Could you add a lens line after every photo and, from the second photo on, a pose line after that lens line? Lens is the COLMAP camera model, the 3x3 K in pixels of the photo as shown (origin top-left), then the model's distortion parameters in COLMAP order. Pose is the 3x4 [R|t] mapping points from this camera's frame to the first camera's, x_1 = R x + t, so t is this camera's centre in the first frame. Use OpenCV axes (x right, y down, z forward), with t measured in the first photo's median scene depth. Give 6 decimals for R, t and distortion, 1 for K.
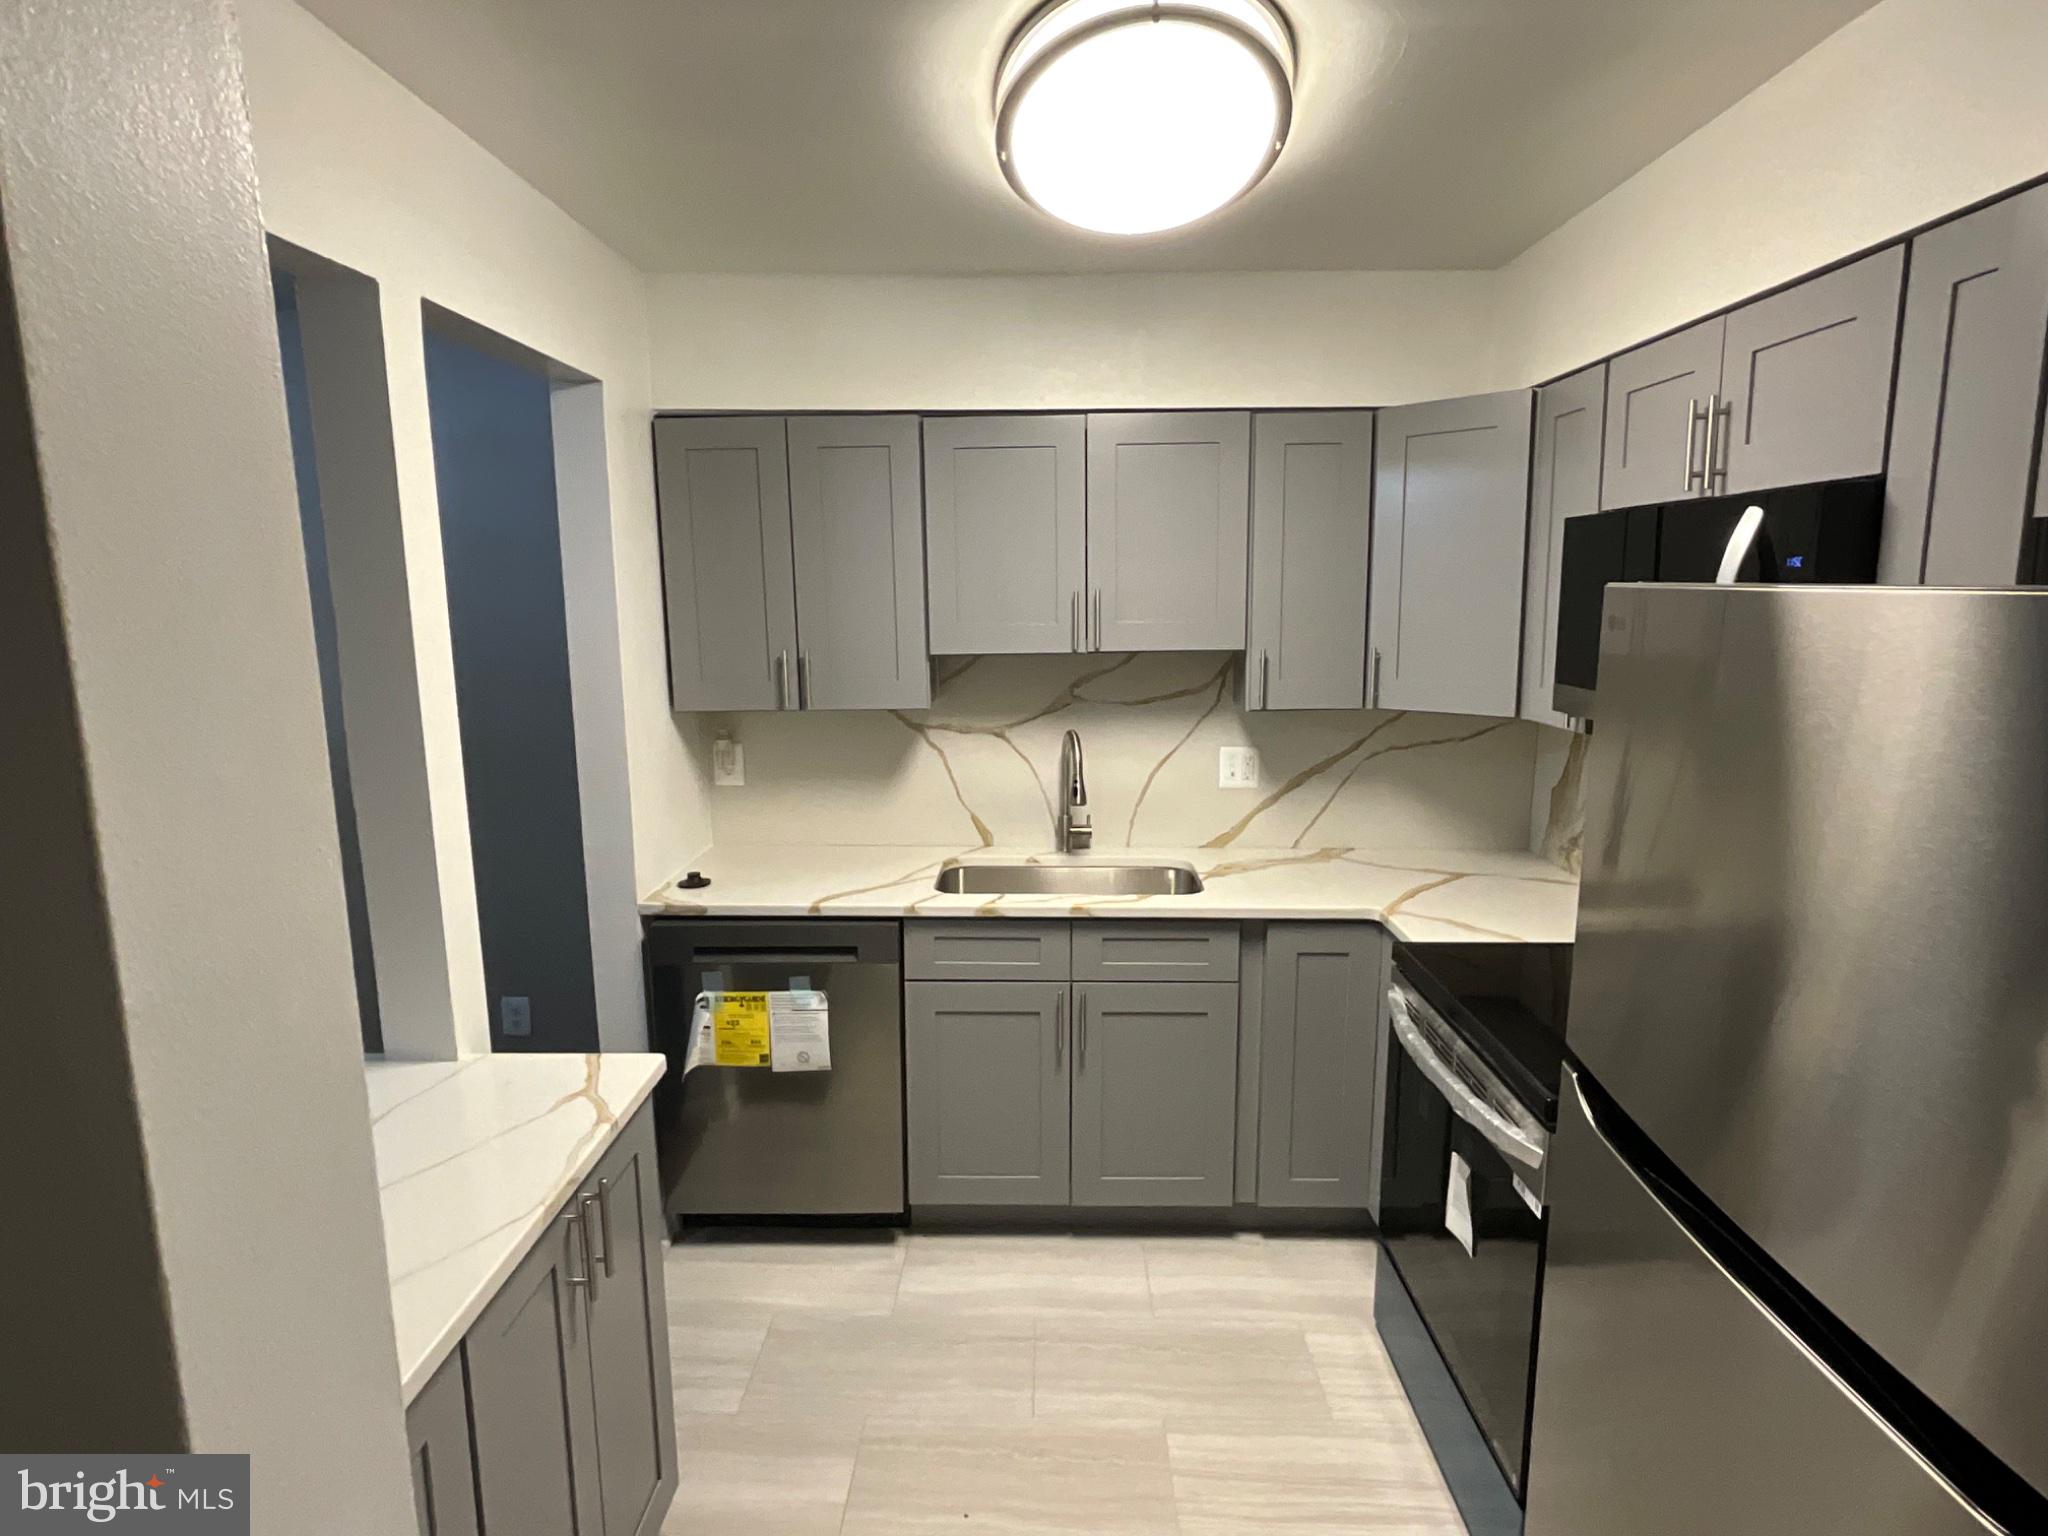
lens RADIAL K [[1099.8, 0, 1025.0], [0, 1099.8, 765.8], [0, 0, 1]] dist [-0.008379, 0.006917]
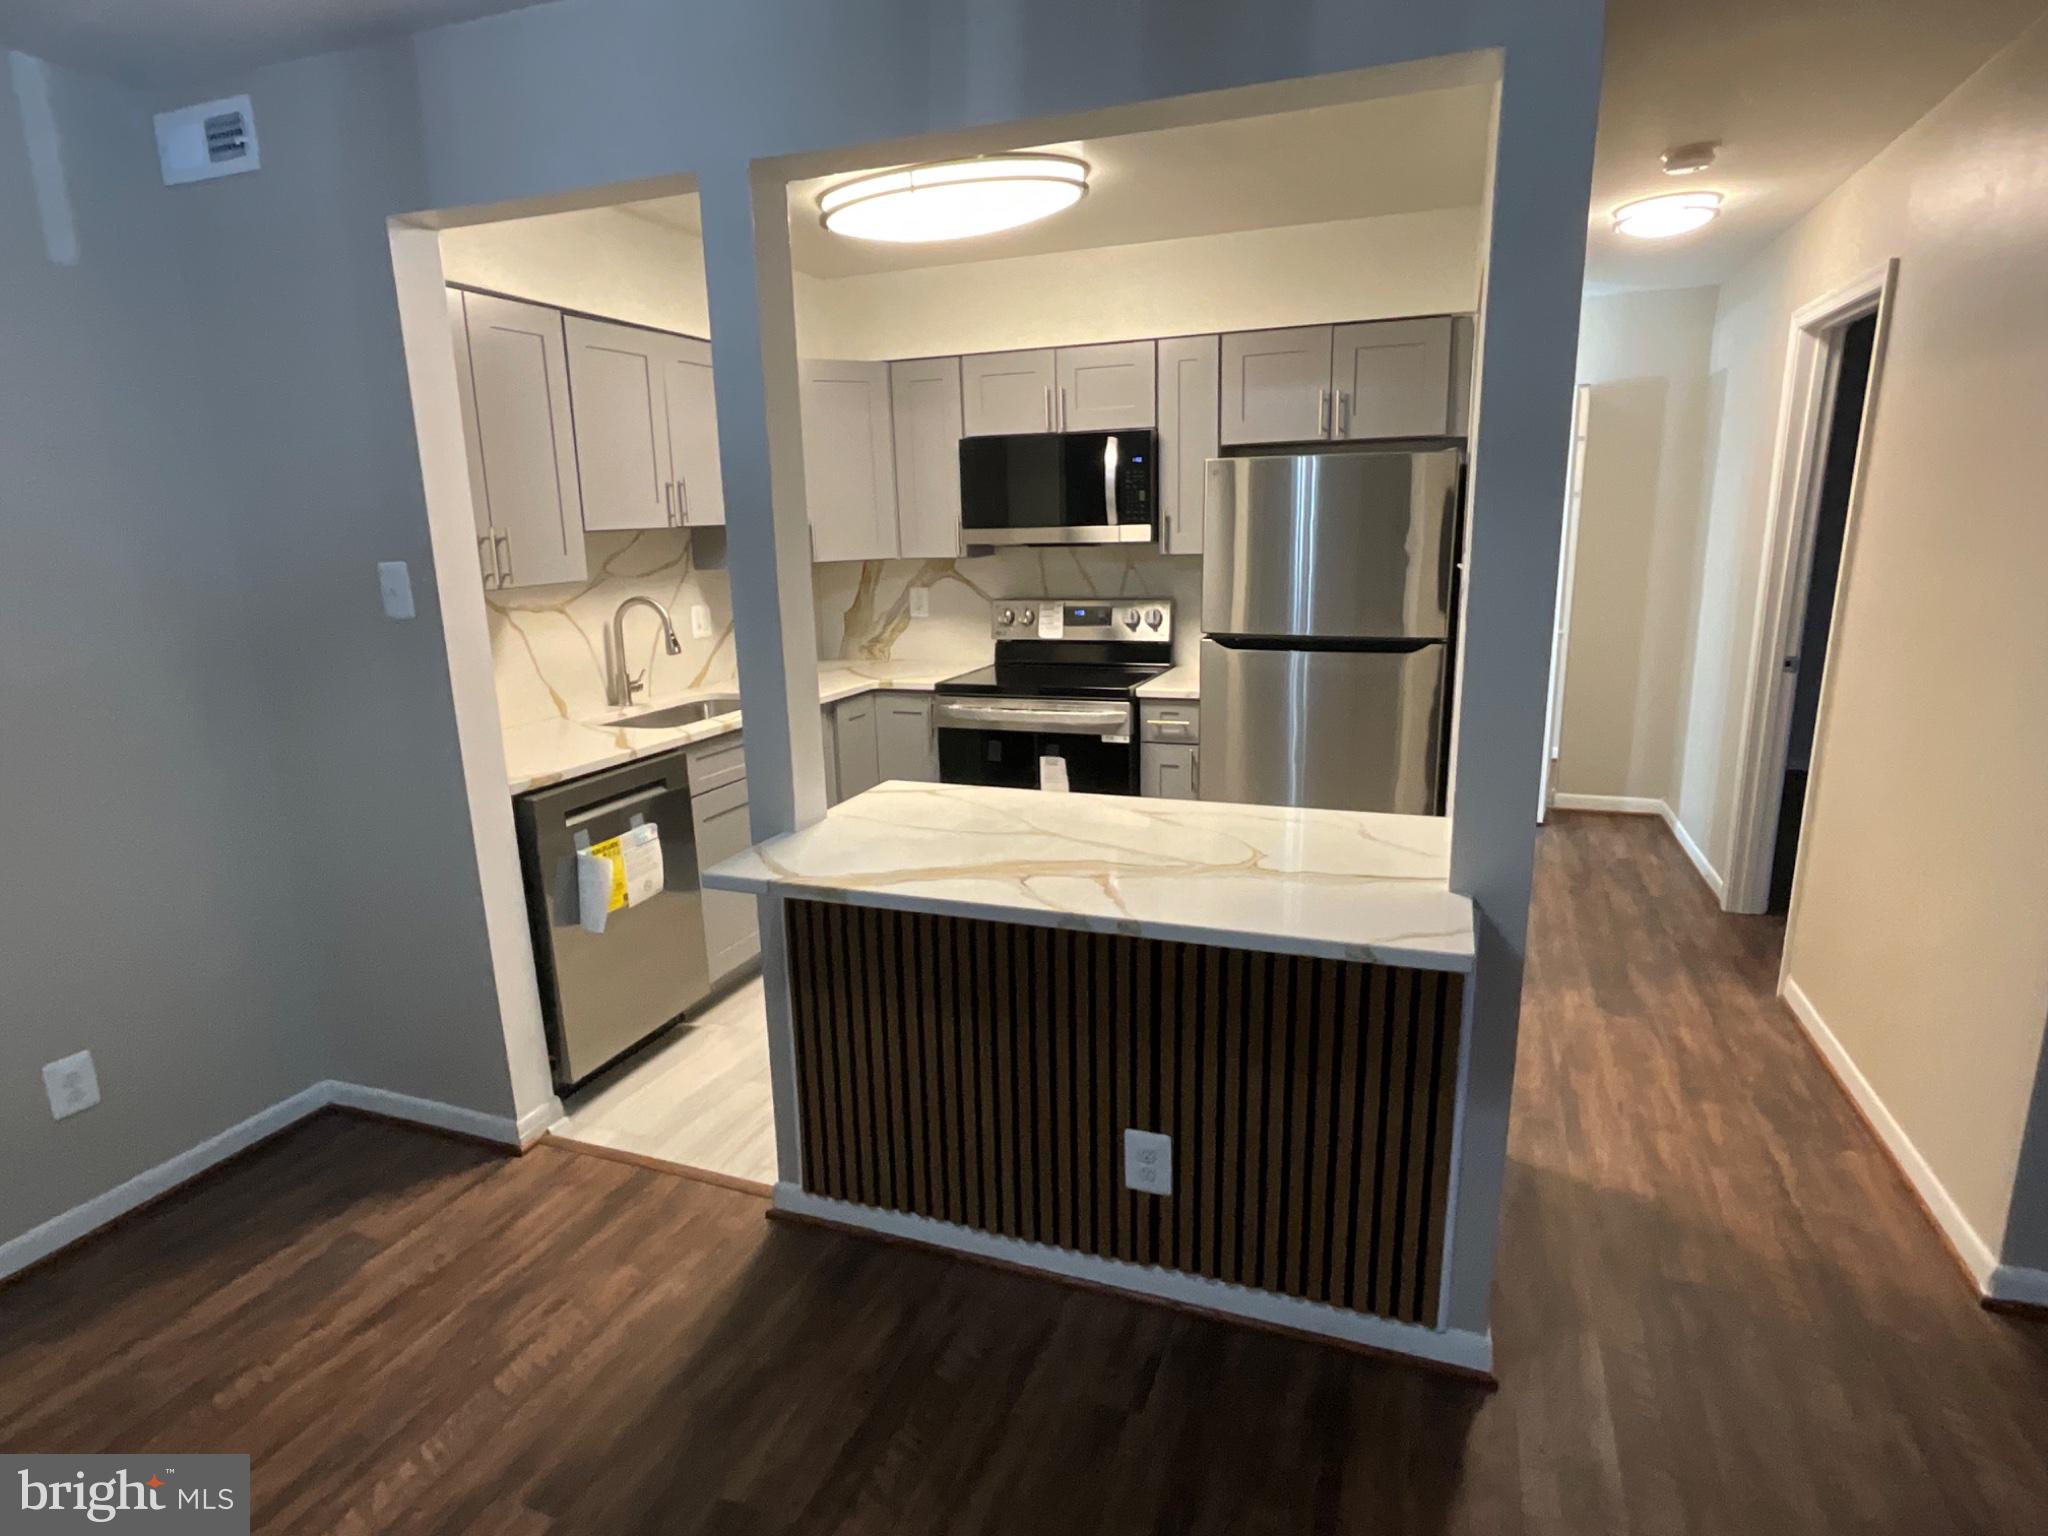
lens RADIAL K [[1099.8, 0, 1024.7], [0, 1099.8, 771.9], [0, 0, 1]] dist [-0.008379, 0.006917]
pose [[0.337293, -0.211946, 0.917231, -1.028286], [0.171314, 0.971877, 0.161576, 0.033881], [-0.925681, 0.102636, 0.364117, 0.207830]]
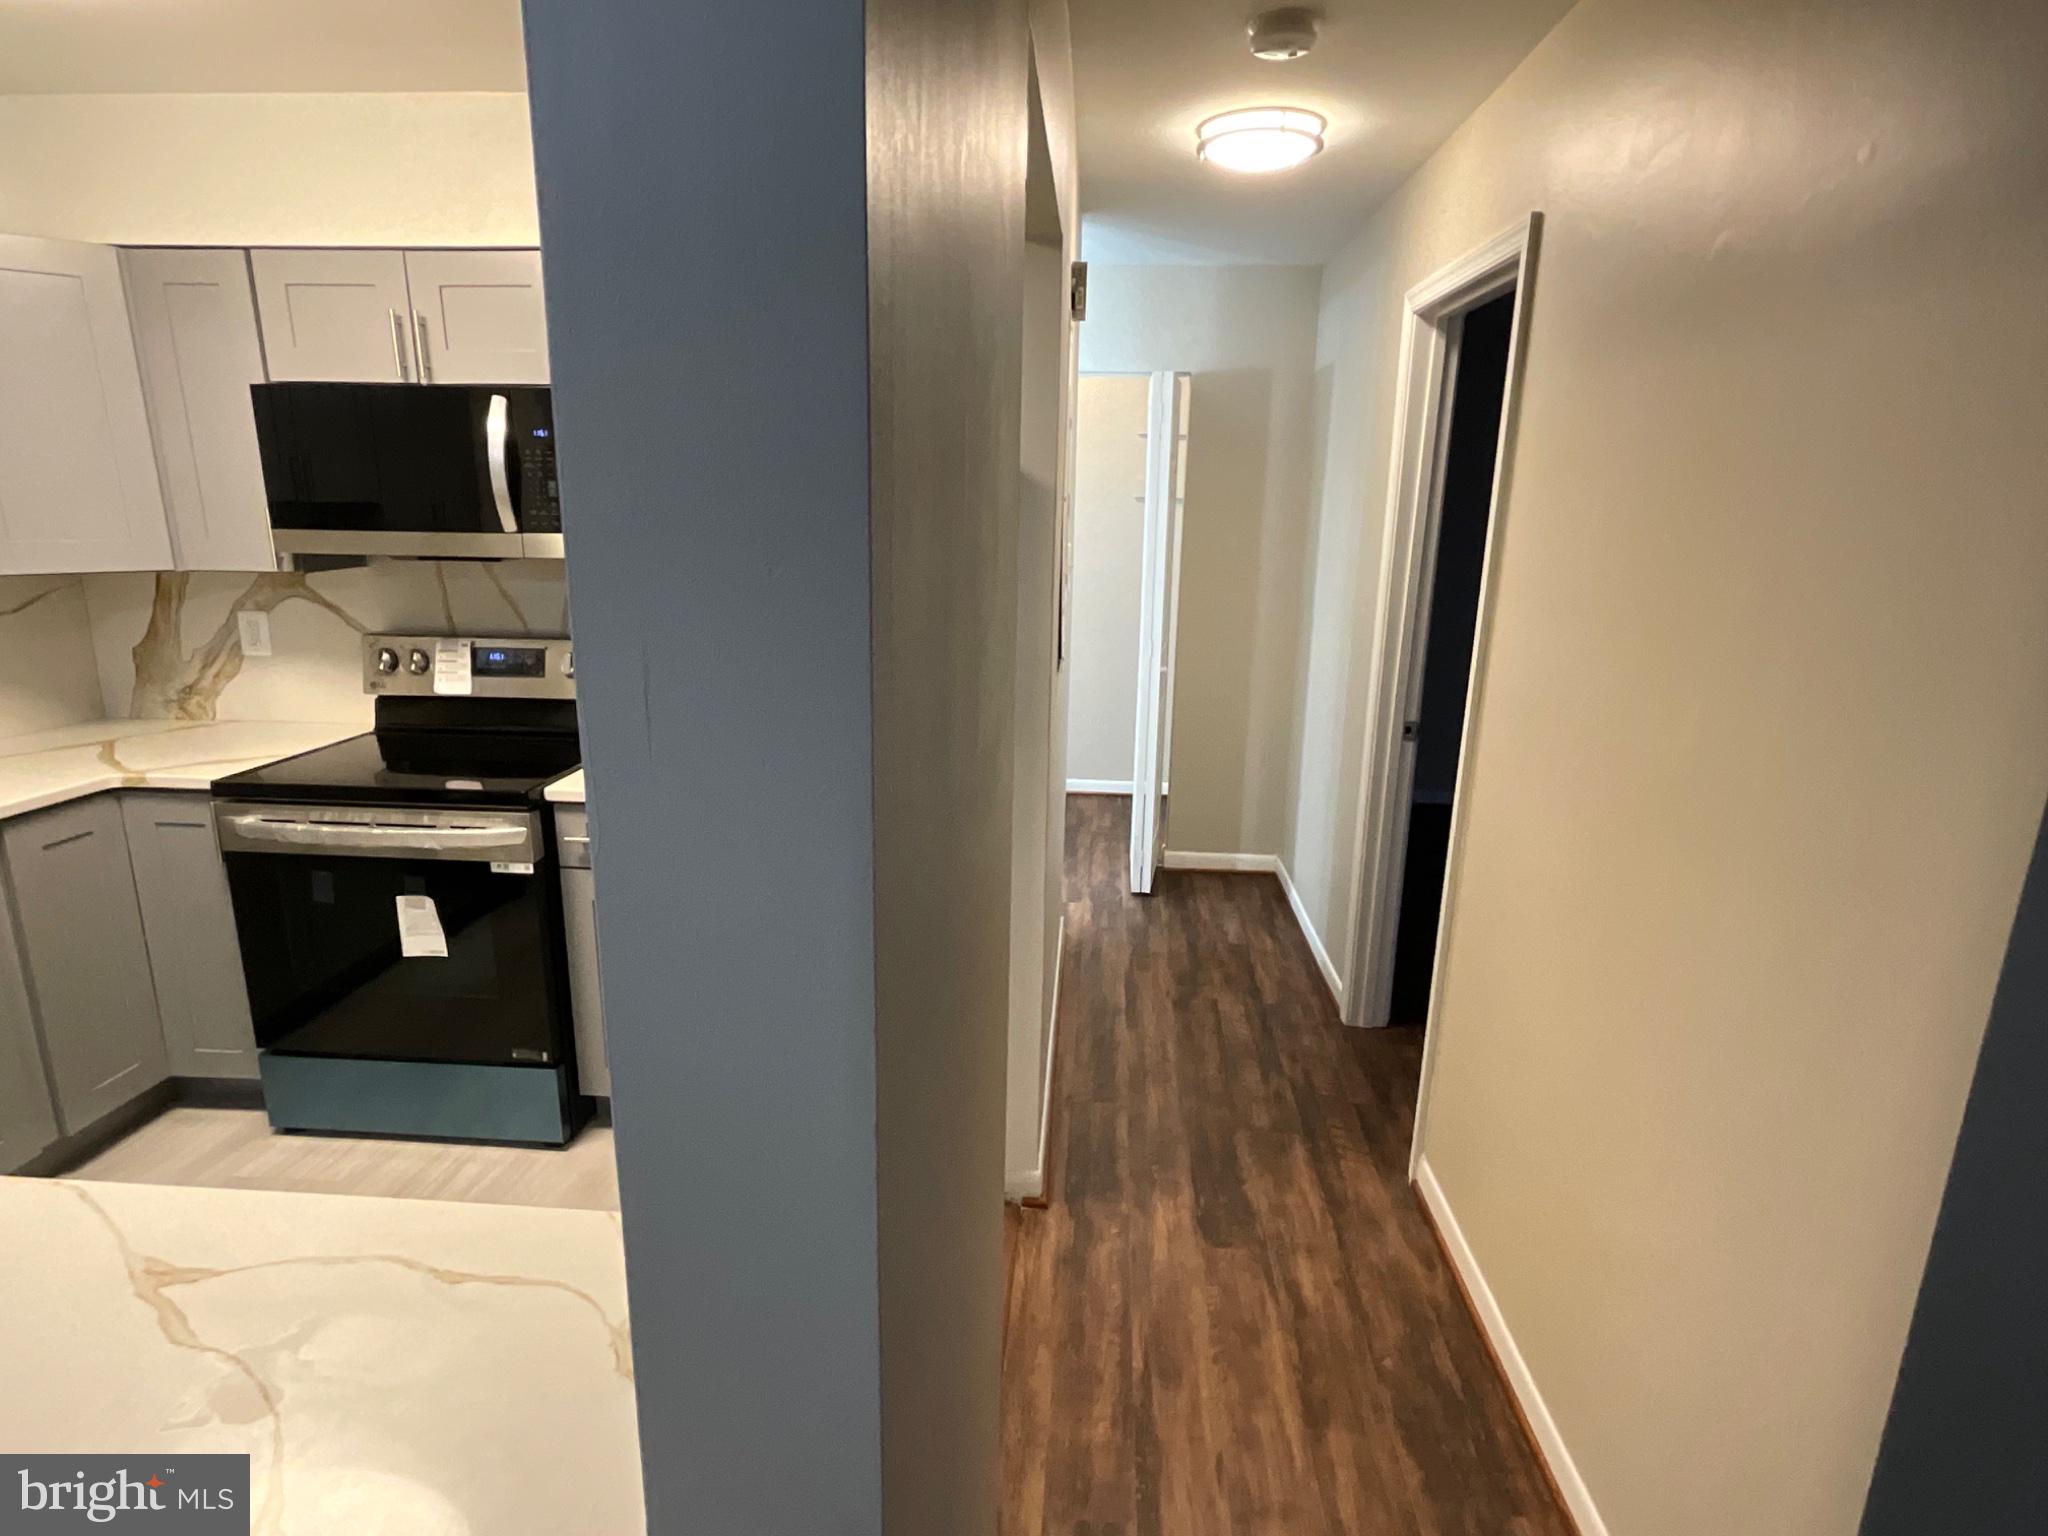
lens RADIAL K [[1099.8, 0, 1021.0], [0, 1099.8, 771.4], [0, 0, 1]] dist [-0.008379, 0.006917]
pose [[0.052854, -0.234661, 0.970639, -0.541341], [0.142817, 0.963782, 0.225227, 0.020171], [-0.988337, 0.126719, 0.084453, 0.110502]]
